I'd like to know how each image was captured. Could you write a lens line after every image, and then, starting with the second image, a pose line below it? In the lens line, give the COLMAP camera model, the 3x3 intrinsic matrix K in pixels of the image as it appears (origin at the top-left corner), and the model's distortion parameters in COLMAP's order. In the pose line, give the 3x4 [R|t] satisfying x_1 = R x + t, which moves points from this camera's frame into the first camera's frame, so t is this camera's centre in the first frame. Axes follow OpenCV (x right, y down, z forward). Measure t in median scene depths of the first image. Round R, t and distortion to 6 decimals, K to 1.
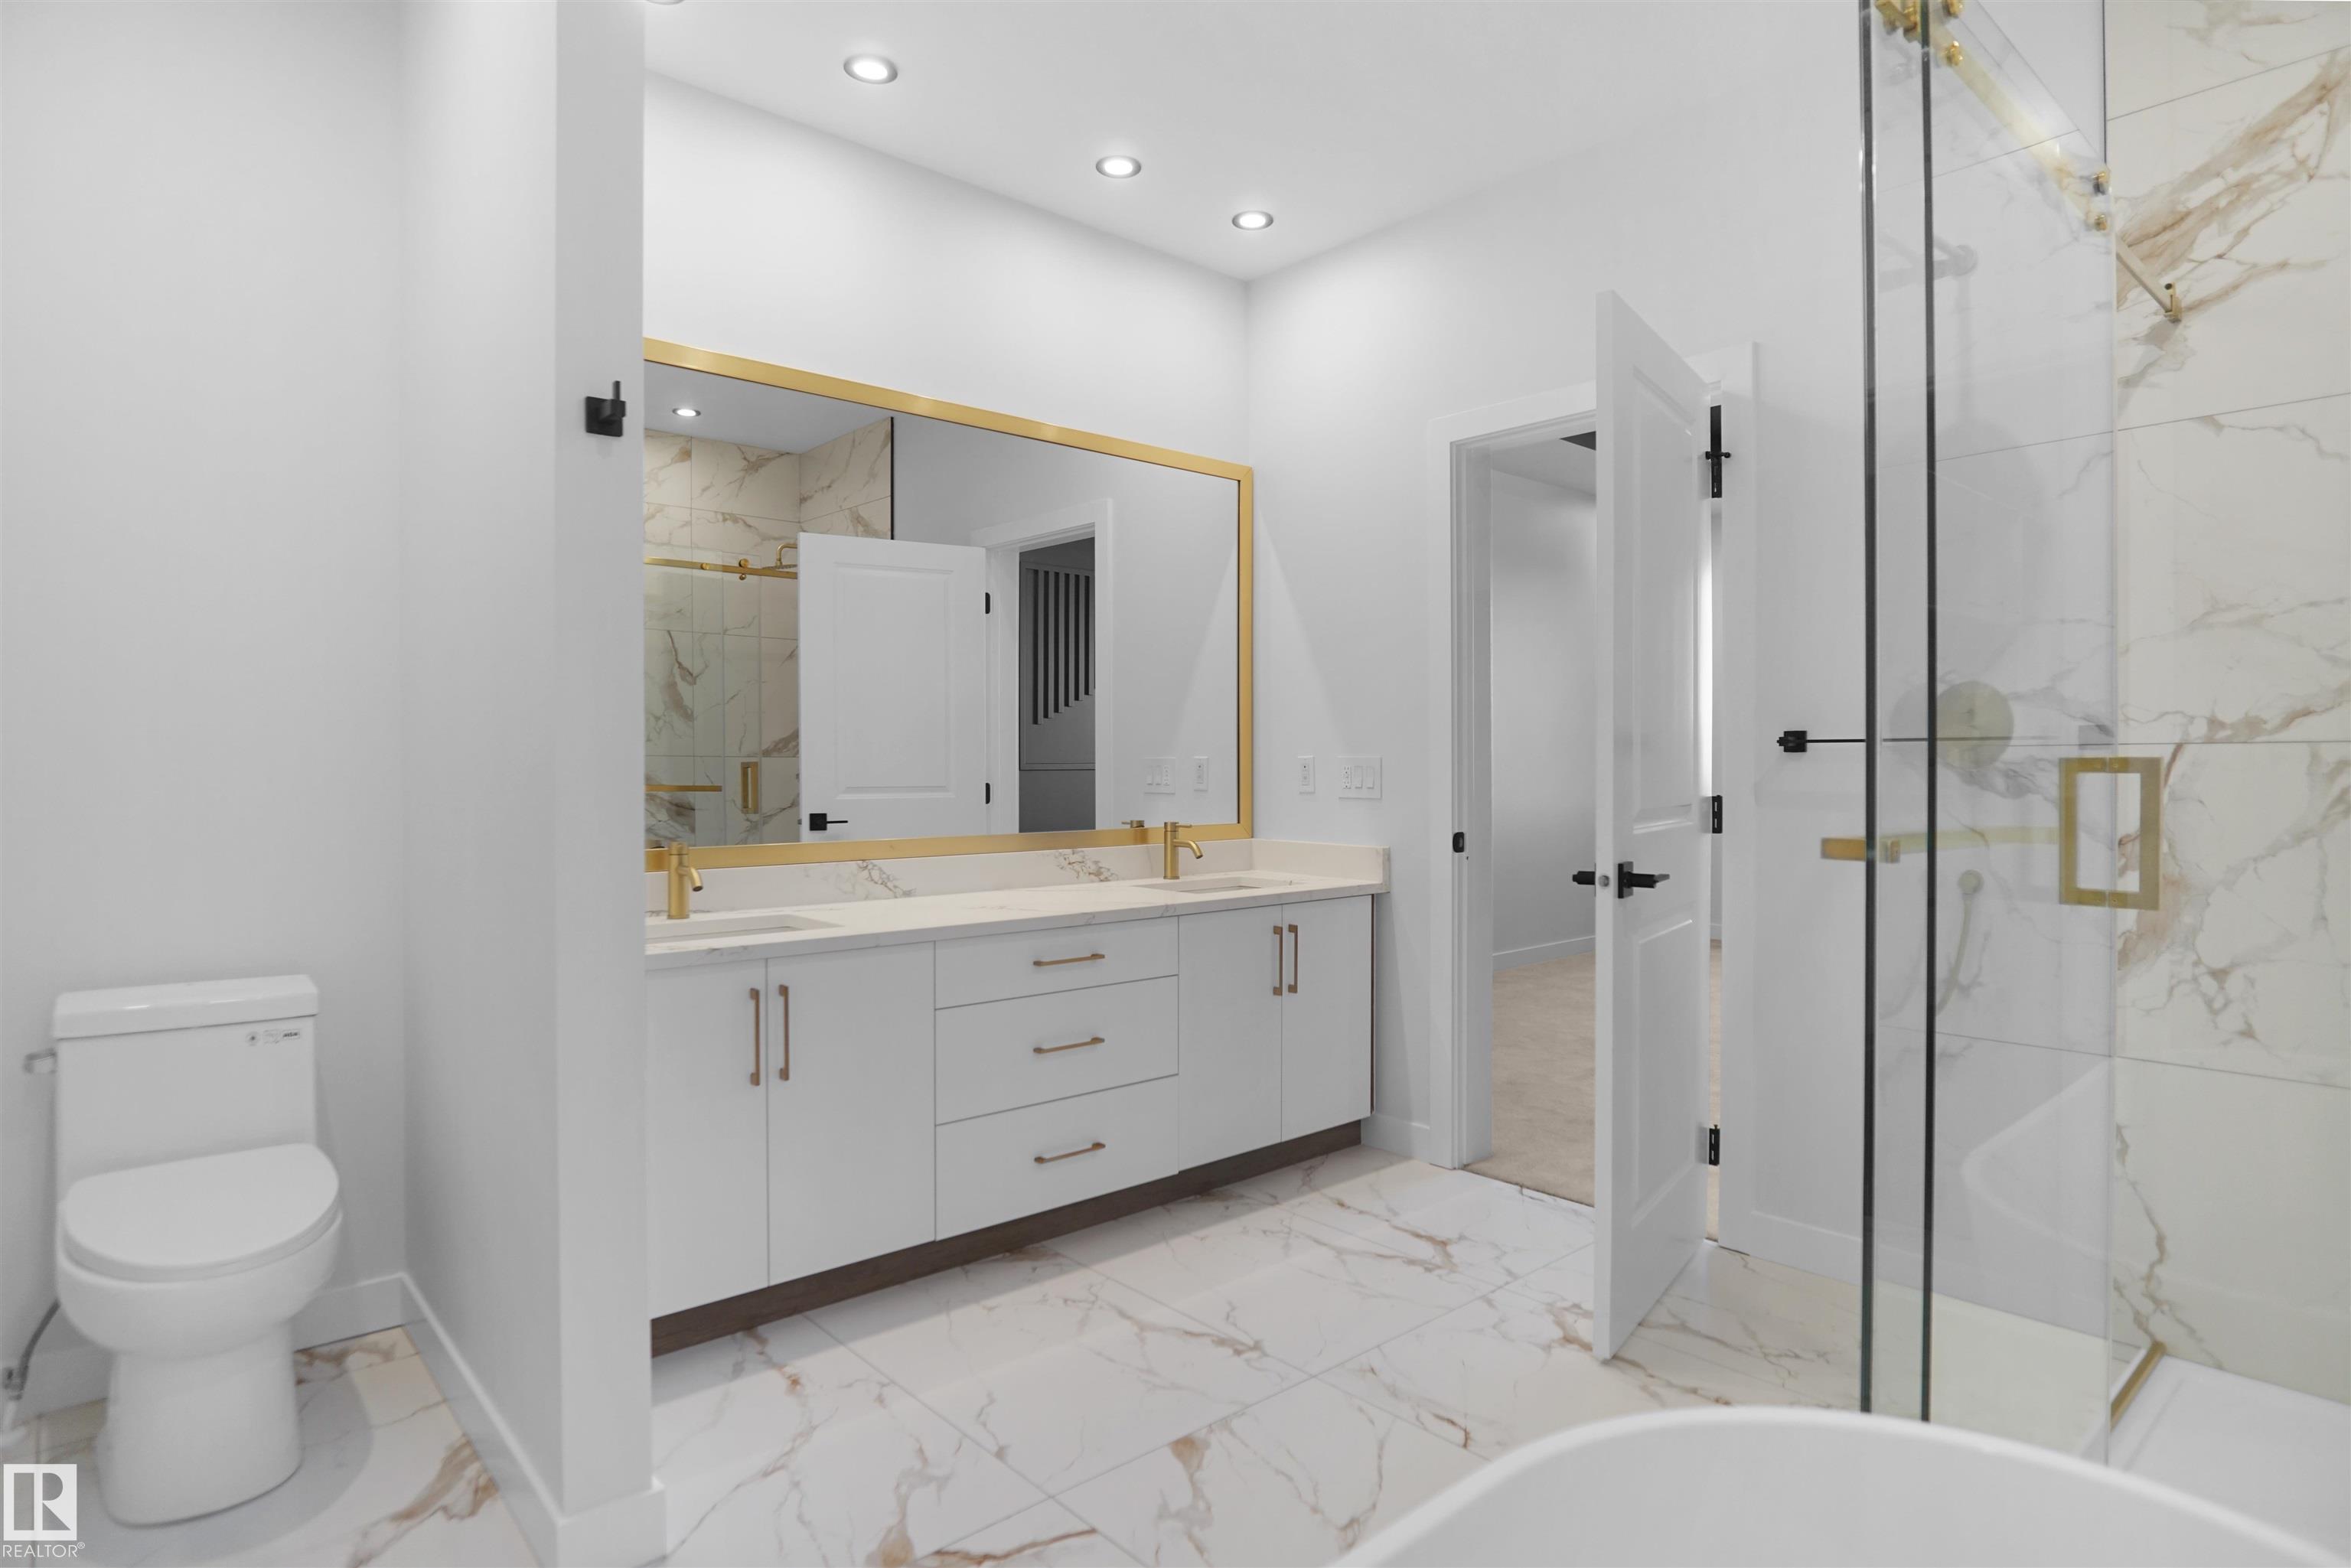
lens RADIAL K [[1286.4, 0, 1179.9], [0, 1286.4, 774.9], [0, 0, 1]] dist [-0.031676, 0.008363]
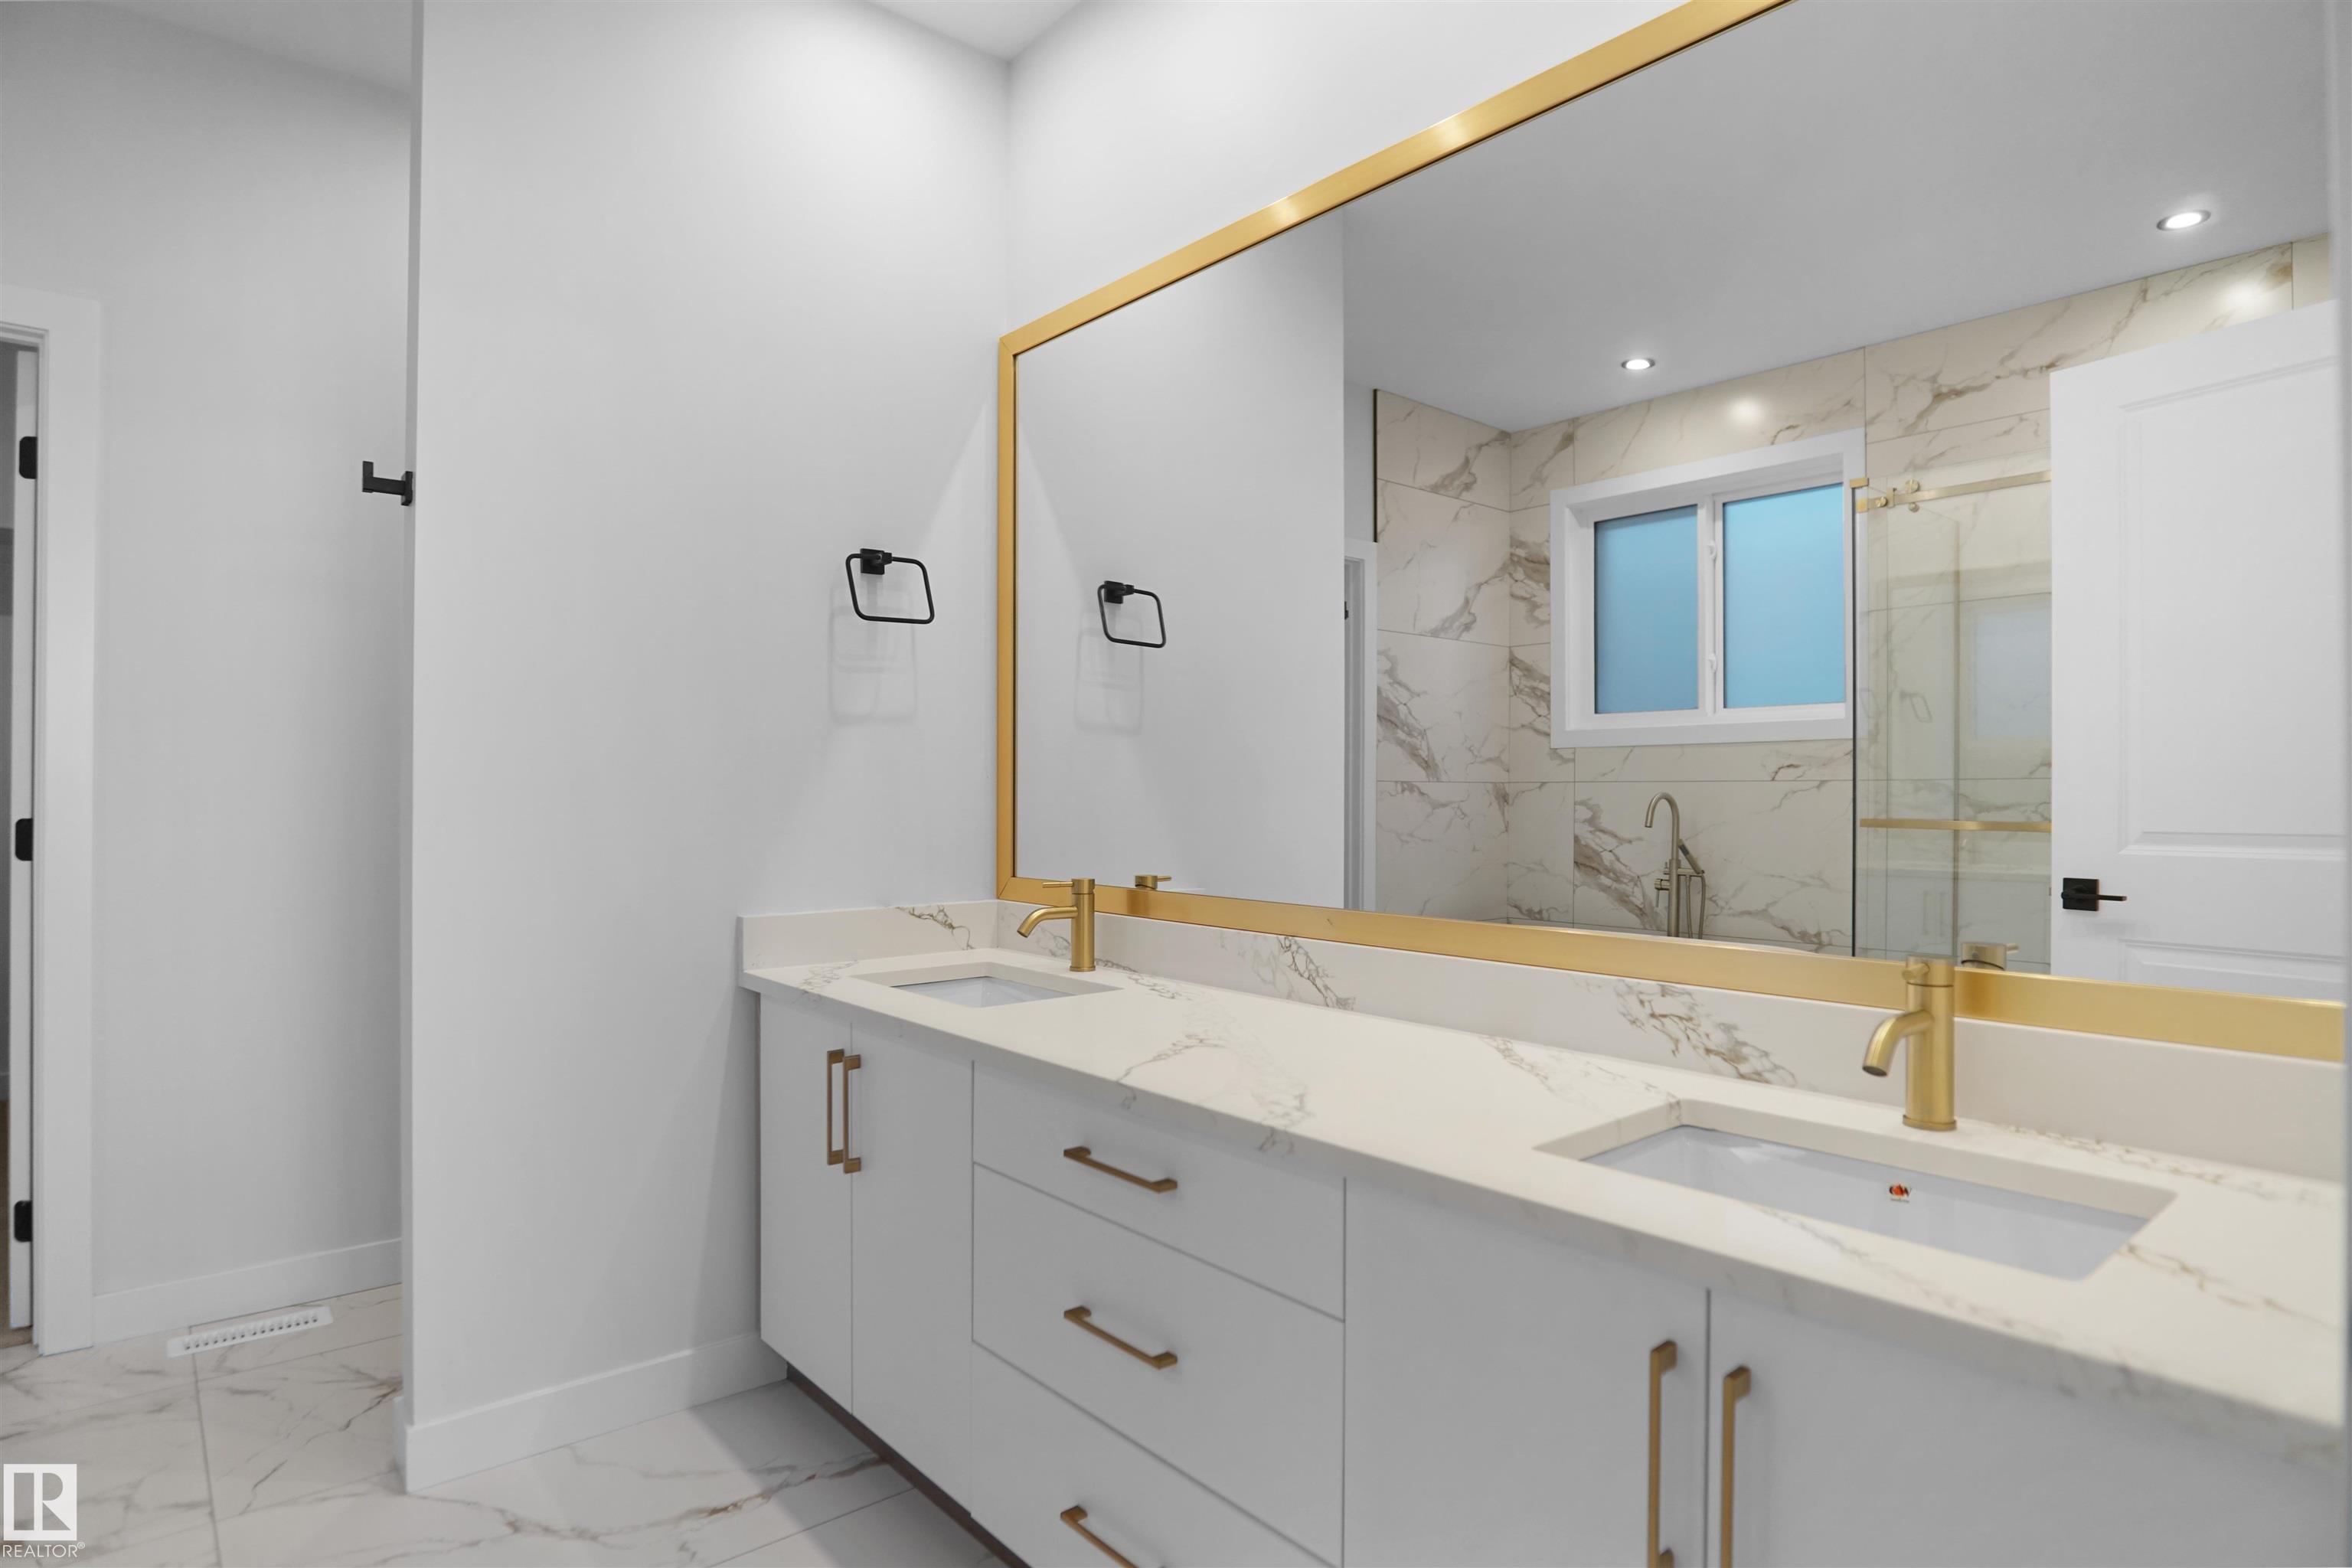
lens RADIAL K [[1287.0, 0, 1180.9], [0, 1287.0, 791.5], [0, 0, 1]] dist [-0.031676, 0.008363]
pose [[-0.023808, 0.002668, -0.999713, 0.388458], [-0.010041, 0.999945, 0.002908, -0.006140], [0.999666, 0.010107, -0.023780, 0.958379]]
